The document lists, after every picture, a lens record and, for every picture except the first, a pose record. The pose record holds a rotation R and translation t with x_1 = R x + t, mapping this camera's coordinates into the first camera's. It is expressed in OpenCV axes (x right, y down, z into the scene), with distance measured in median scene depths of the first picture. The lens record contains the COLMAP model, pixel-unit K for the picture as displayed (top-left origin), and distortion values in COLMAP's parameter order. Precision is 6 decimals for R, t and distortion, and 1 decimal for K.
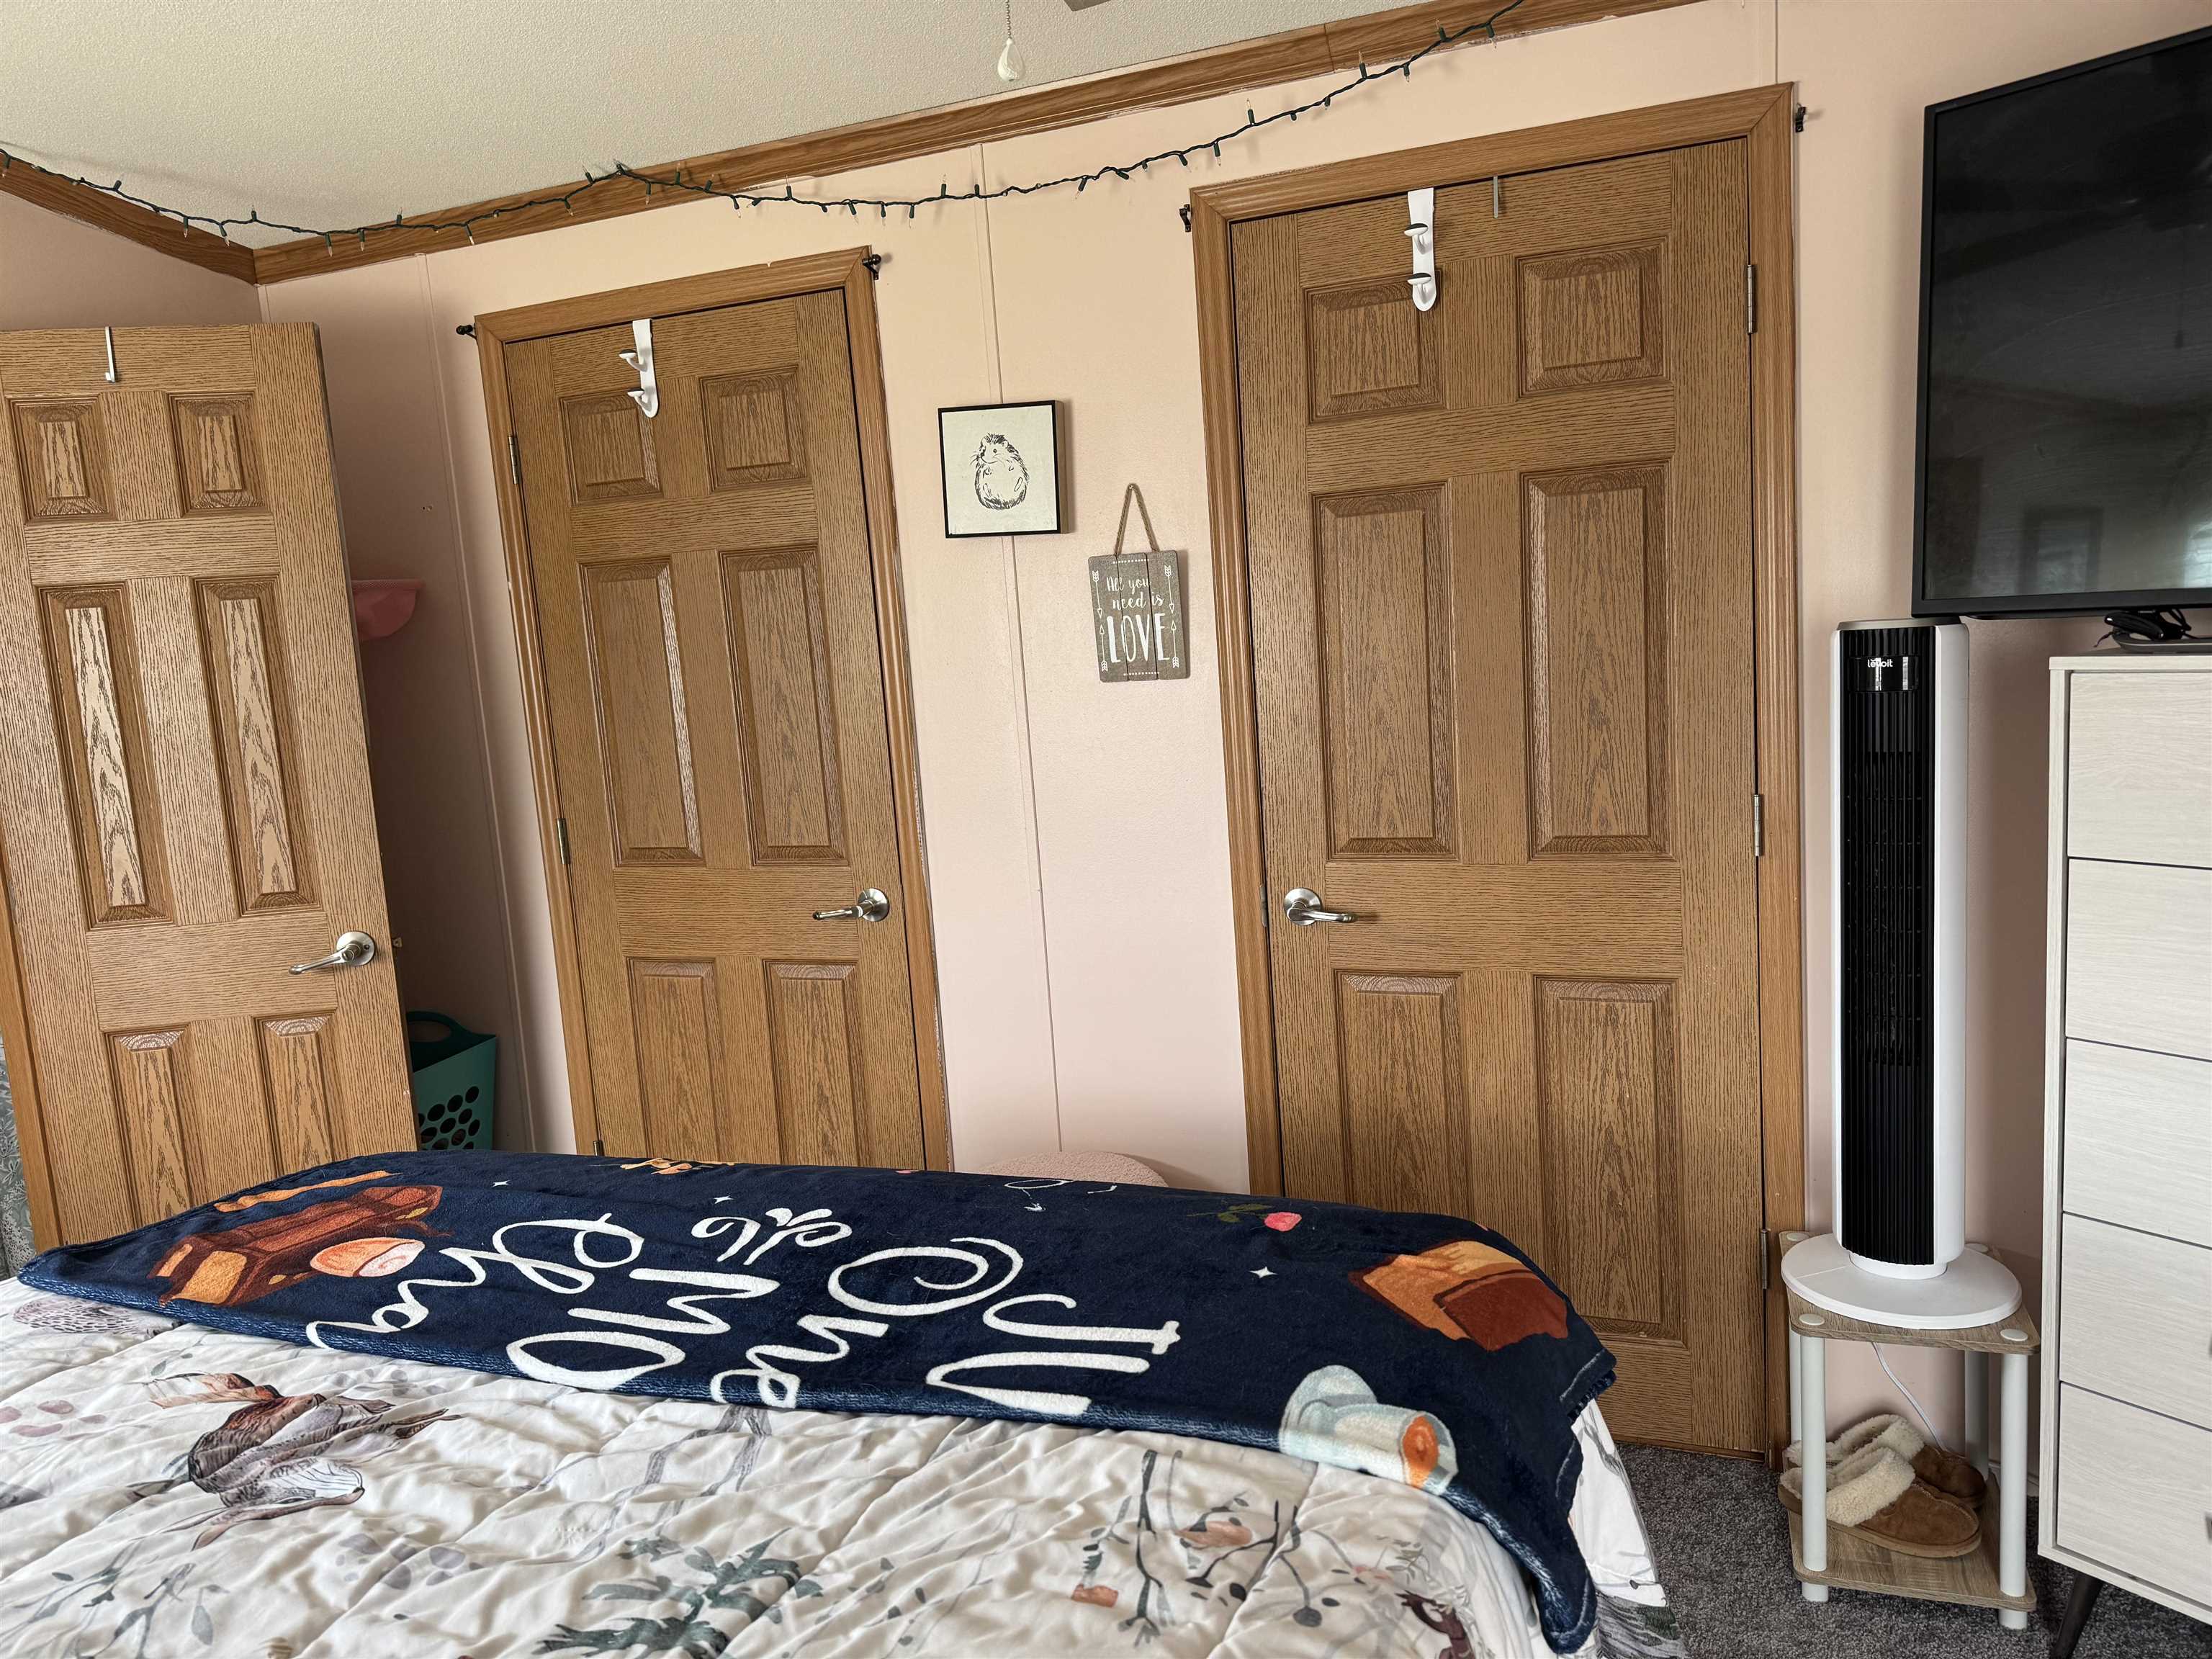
lens RADIAL K [[1568.8, 0, 1091.0], [0, 1568.8, 839.0], [0, 0, 1]] dist [0.019017, -0.022069]
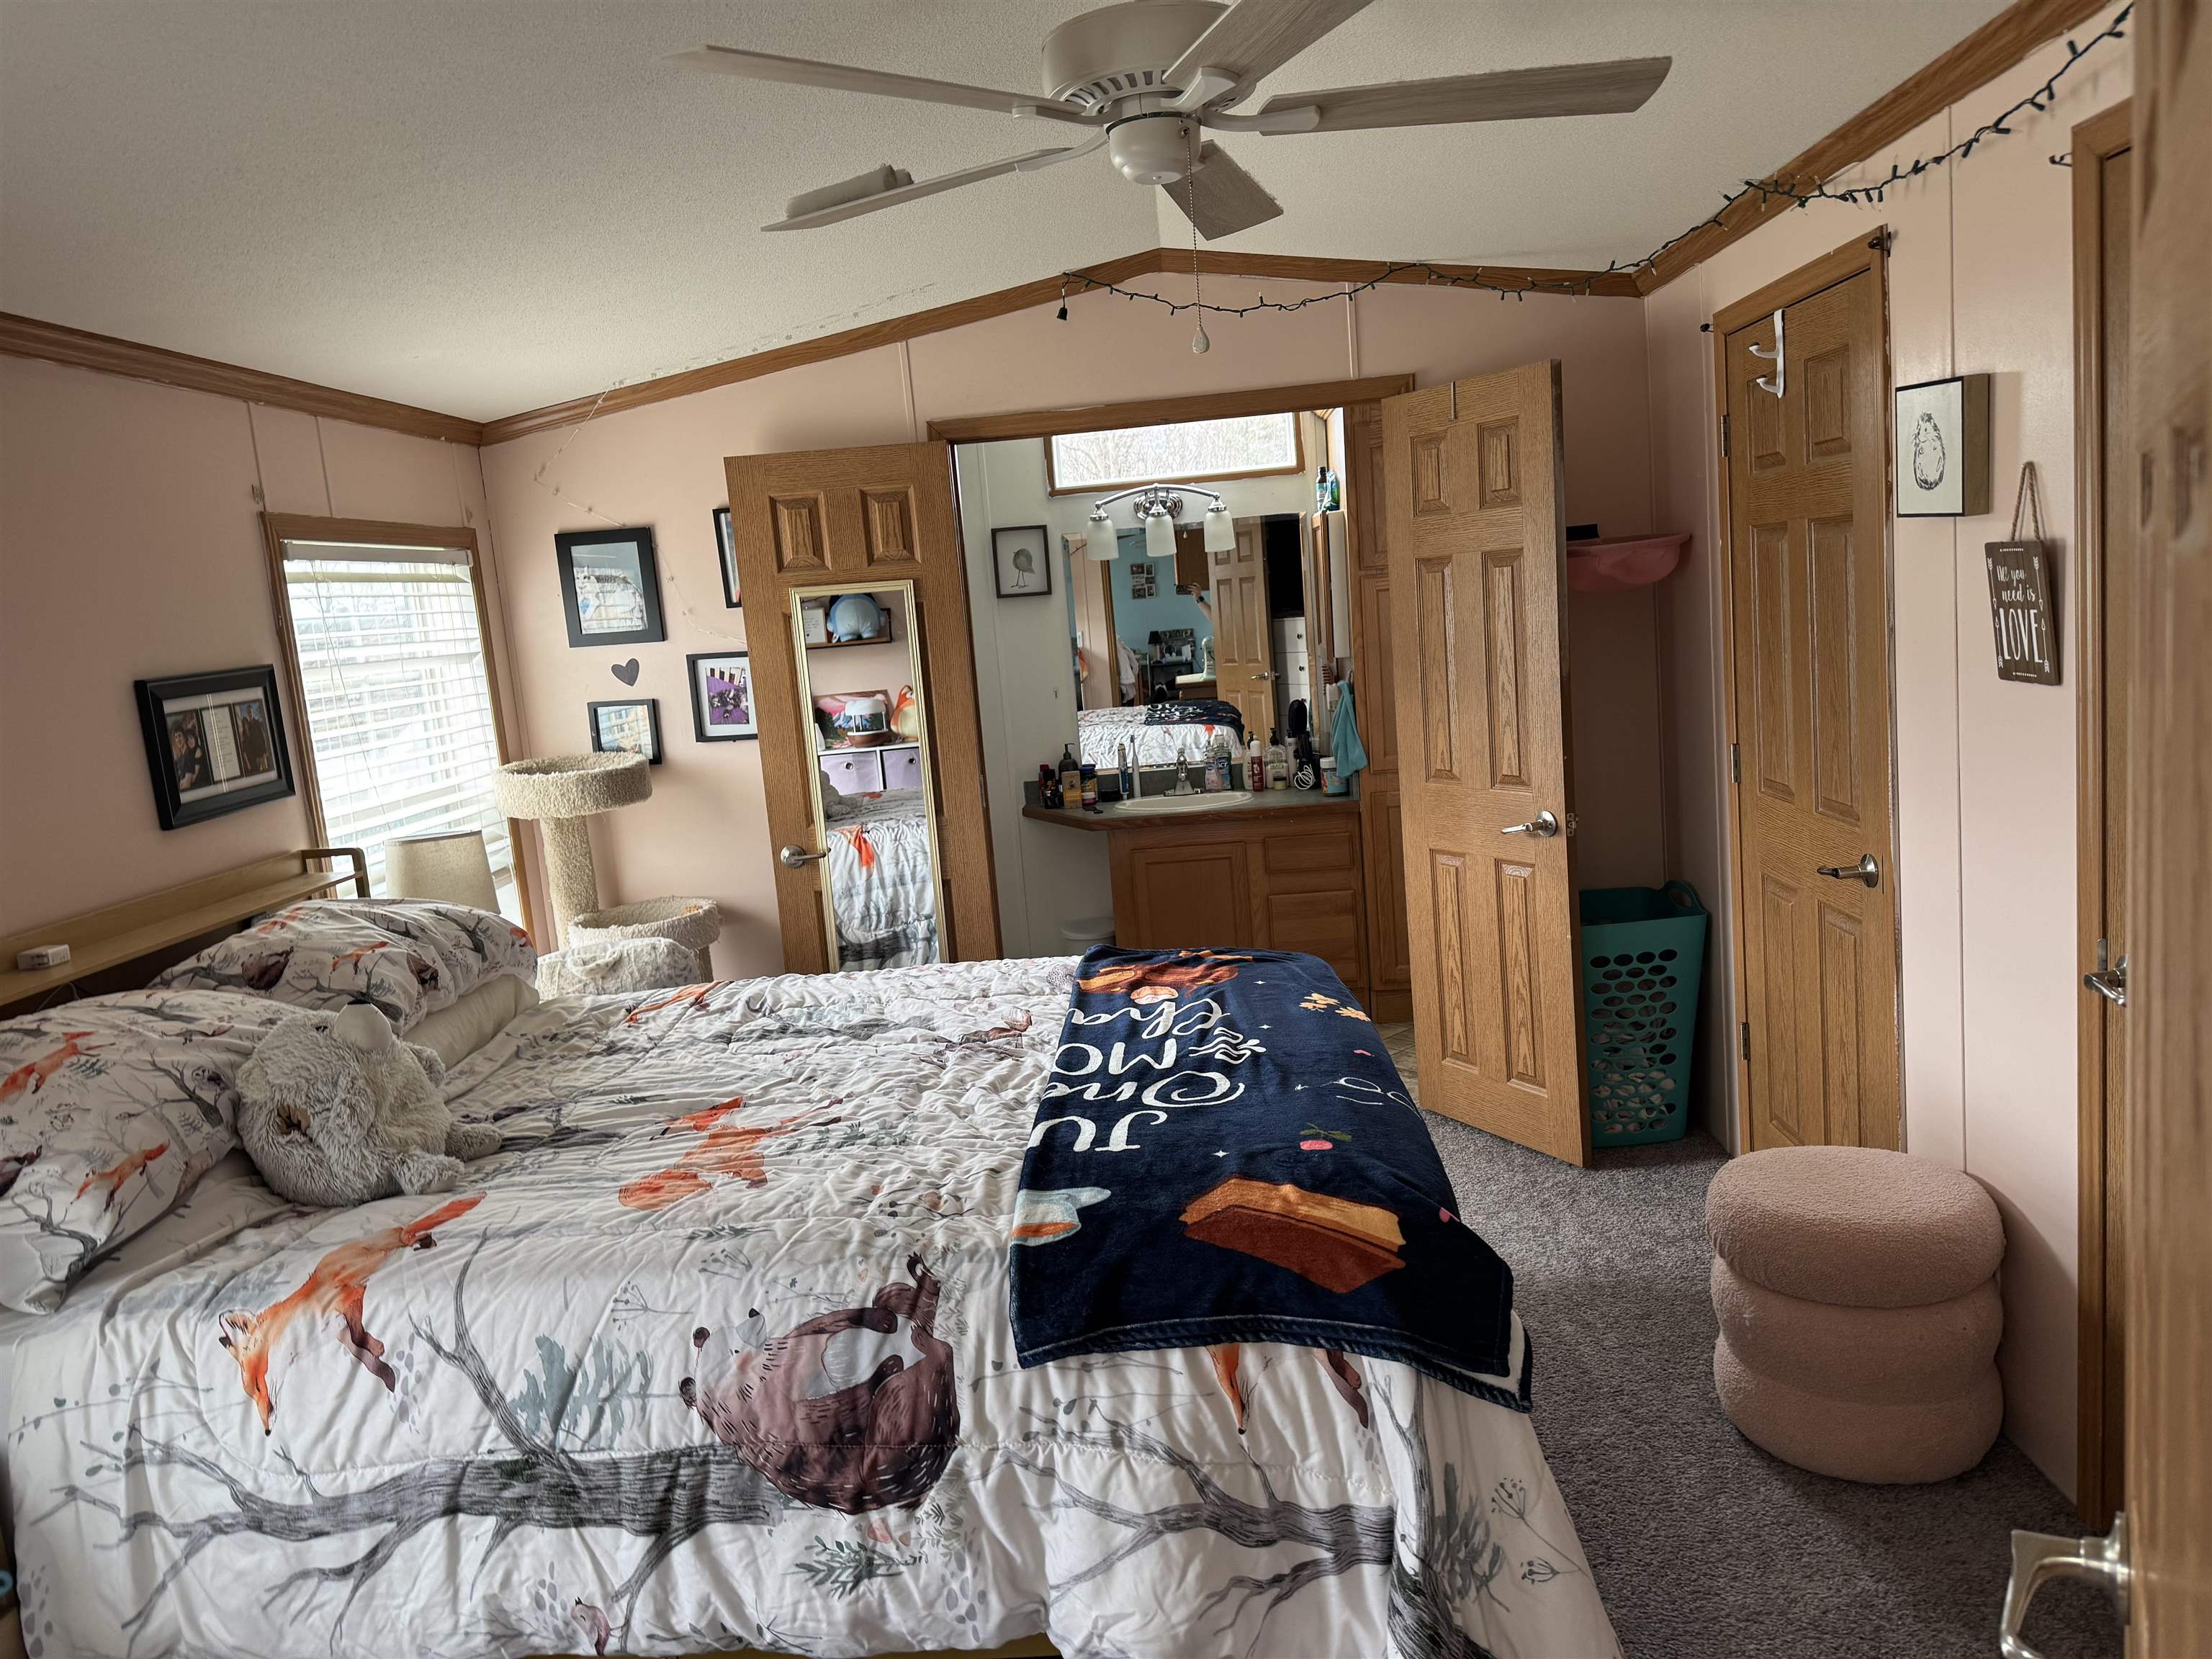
lens RADIAL K [[1568.8, 0, 1100.3], [0, 1568.8, 825.3], [0, 0, 1]] dist [0.019017, -0.022069]
pose [[0.310236, 0.175324, -0.934353, 0.732311], [-0.061208, 0.984491, 0.164409, -0.137957], [0.948687, 0.006184, 0.316156, 0.218994]]
